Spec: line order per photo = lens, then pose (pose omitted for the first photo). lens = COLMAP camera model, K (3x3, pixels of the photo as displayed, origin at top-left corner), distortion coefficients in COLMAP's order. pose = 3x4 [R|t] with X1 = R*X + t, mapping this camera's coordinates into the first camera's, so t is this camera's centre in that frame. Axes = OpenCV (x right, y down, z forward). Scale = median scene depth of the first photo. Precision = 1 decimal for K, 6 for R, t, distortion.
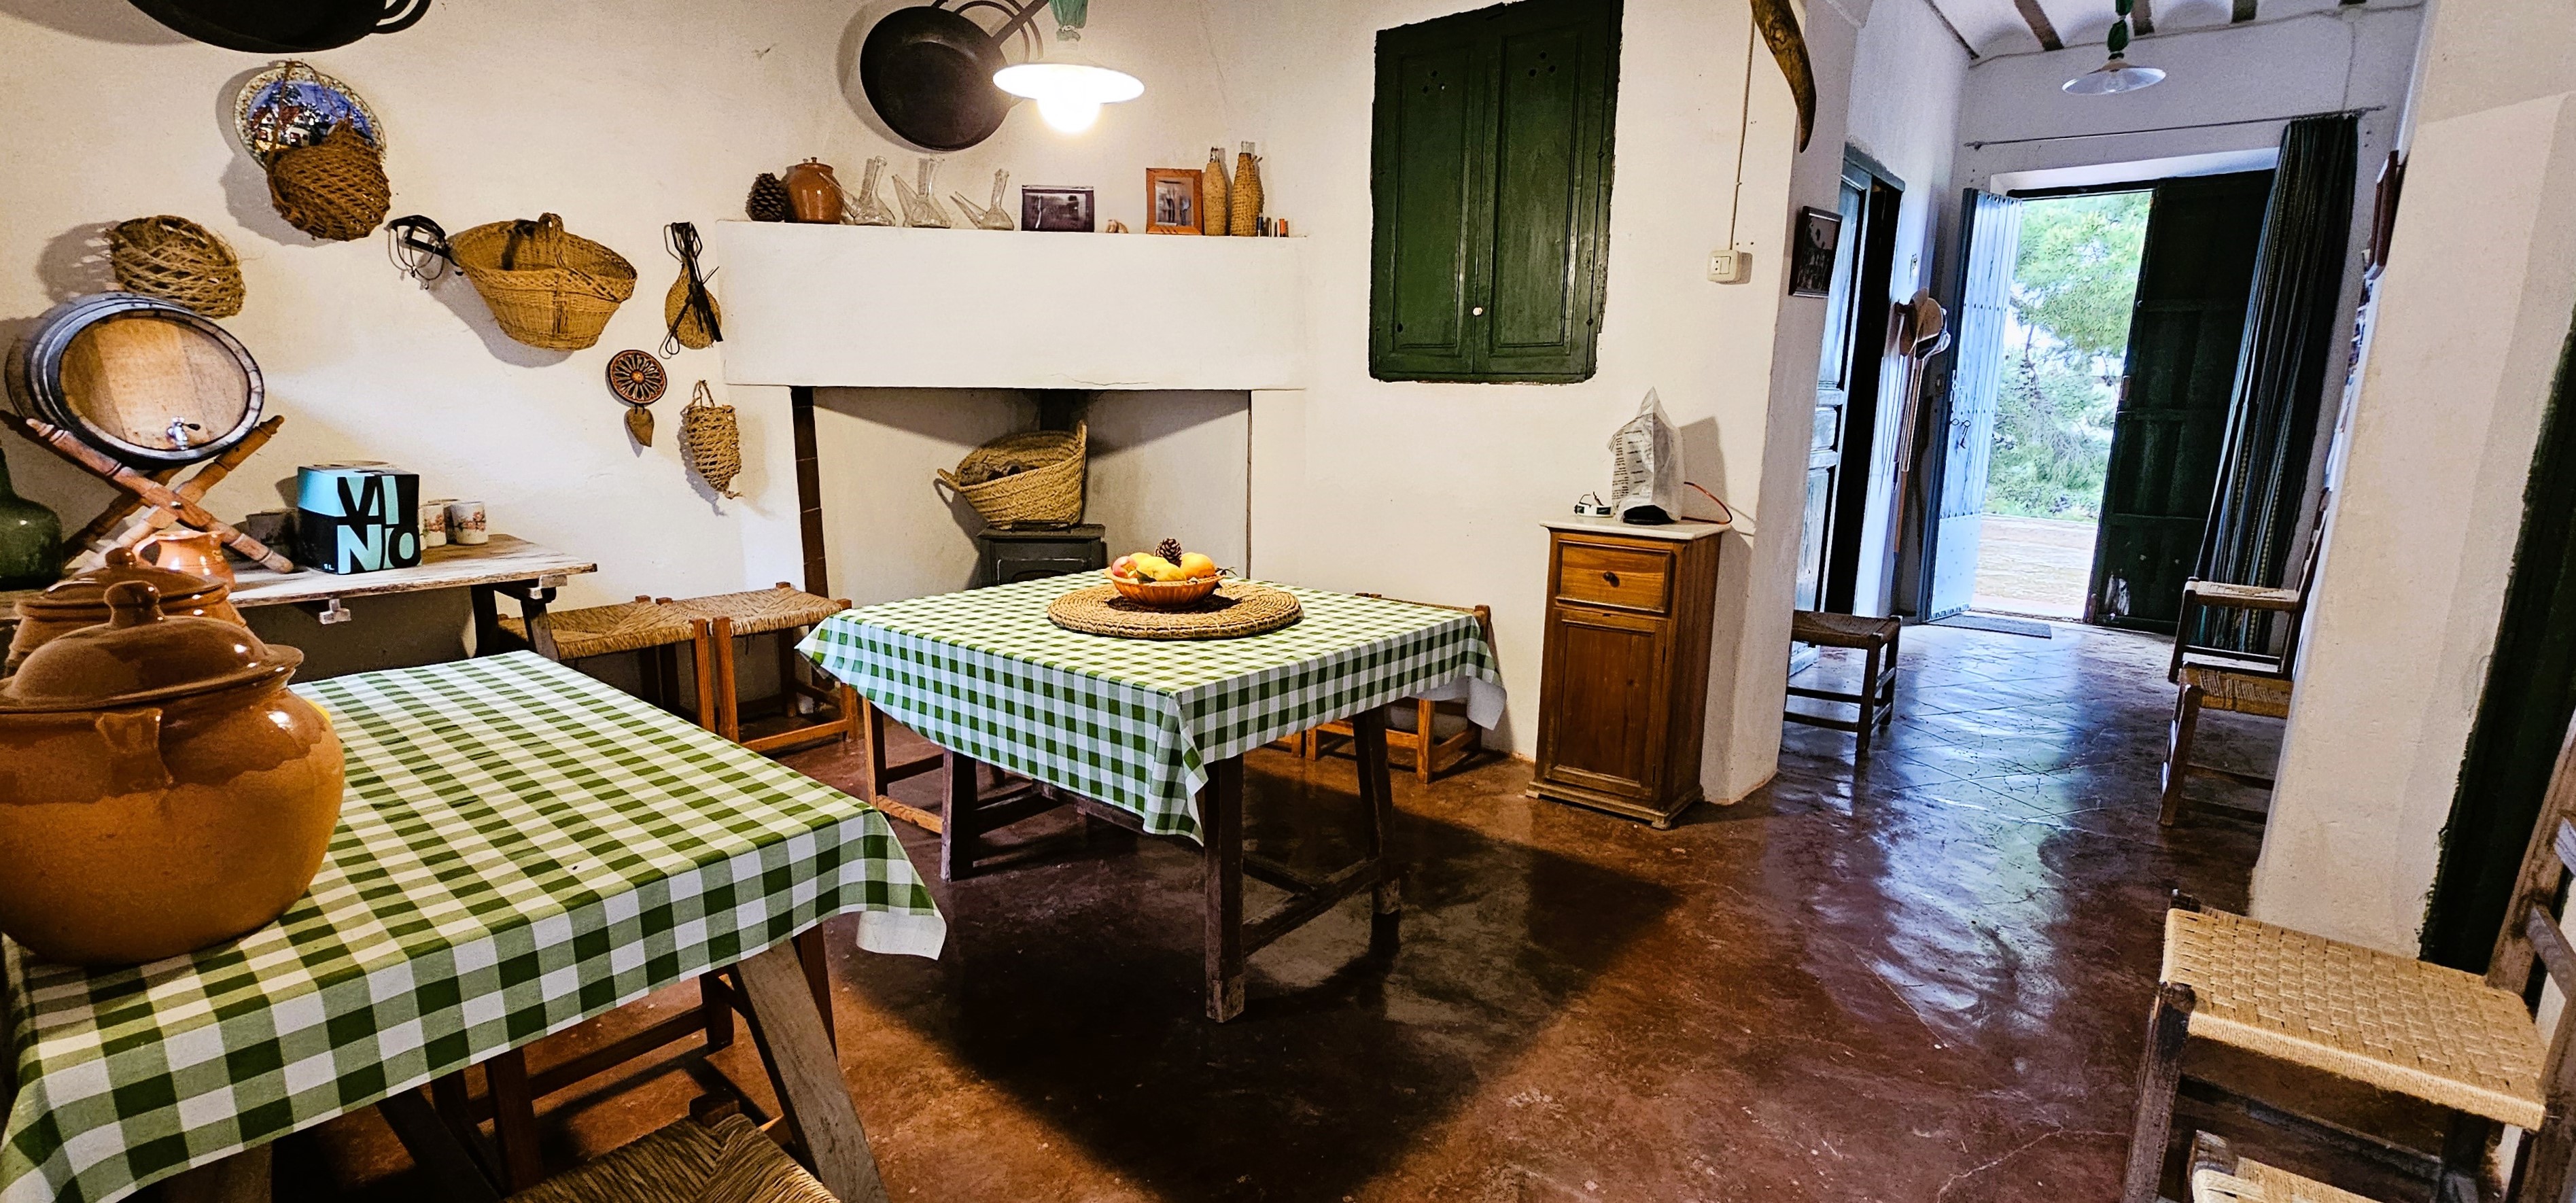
lens RADIAL K [[1092.7, 0, 1283.1], [0, 1092.7, 605.3], [0, 0, 1]] dist [-0.009807, -0.000175]
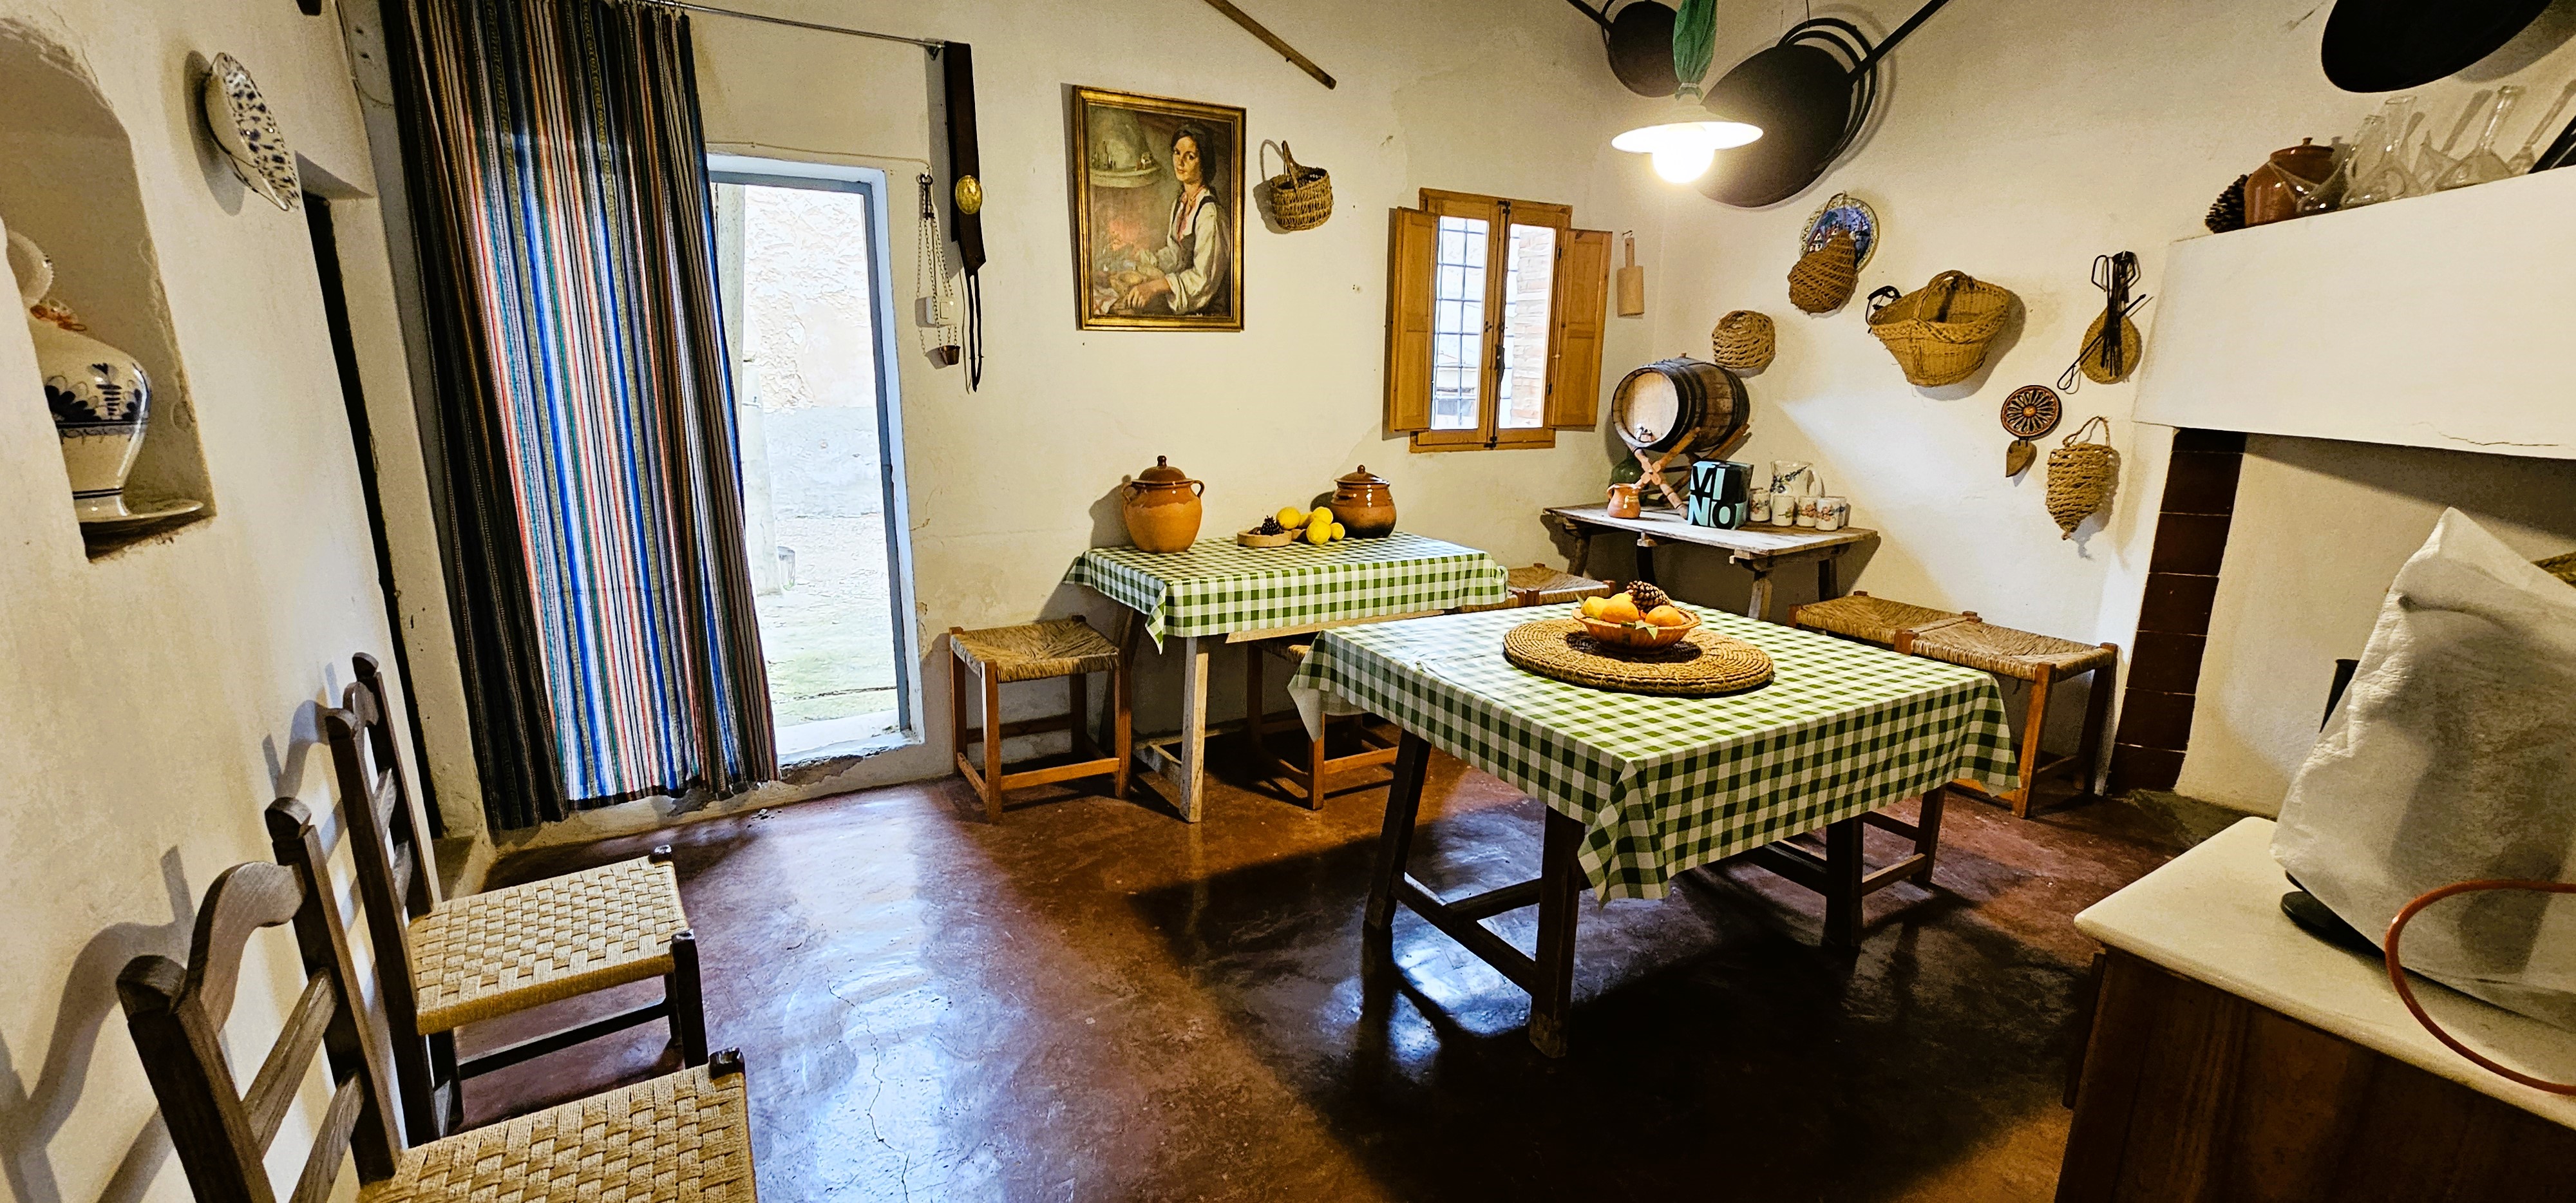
lens RADIAL K [[1045.8, 0, 1284.4], [0, 1045.8, 606.8], [0, 0, 1]] dist [-0.004542, 0.001336]
pose [[-0.337761, 0.192506, -0.921335, 0.623375], [-0.203701, 0.940712, 0.271231, -0.163310], [0.918925, 0.279289, -0.278522, 0.690233]]
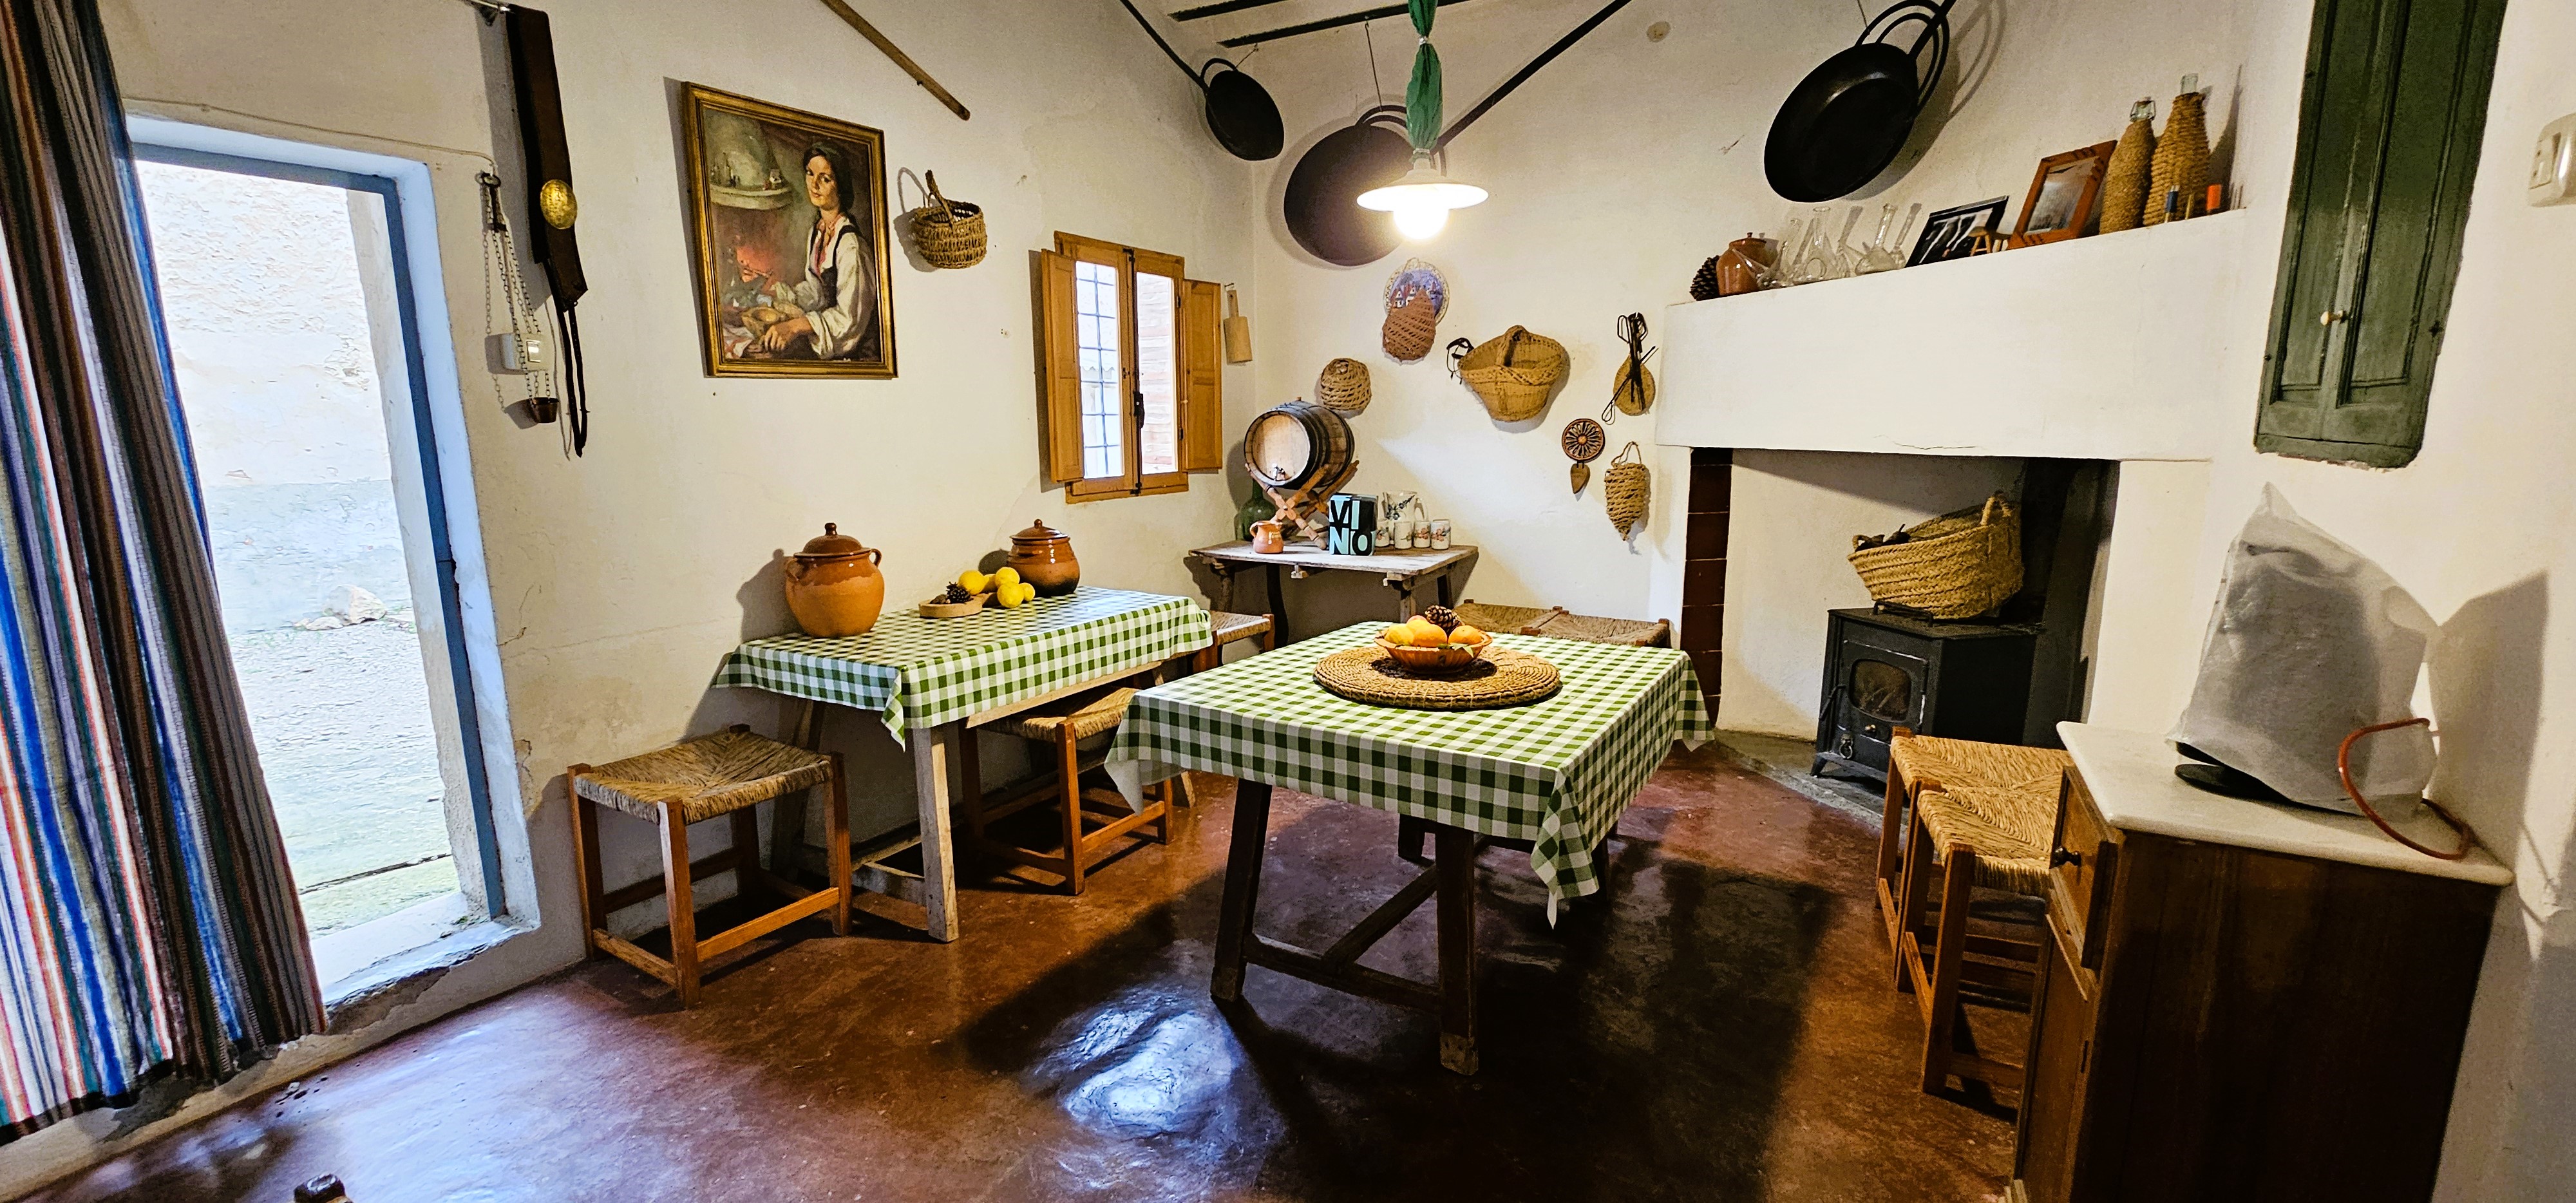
lens RADIAL K [[1045.8, 0, 1274.1], [0, 1045.8, 607.9], [0, 0, 1]] dist [-0.004542, 0.001336]
pose [[0.145067, 0.161868, -0.976091, 0.607521], [-0.184573, 0.973637, 0.134030, -0.116990], [0.972054, 0.160716, 0.171119, 0.477306]]
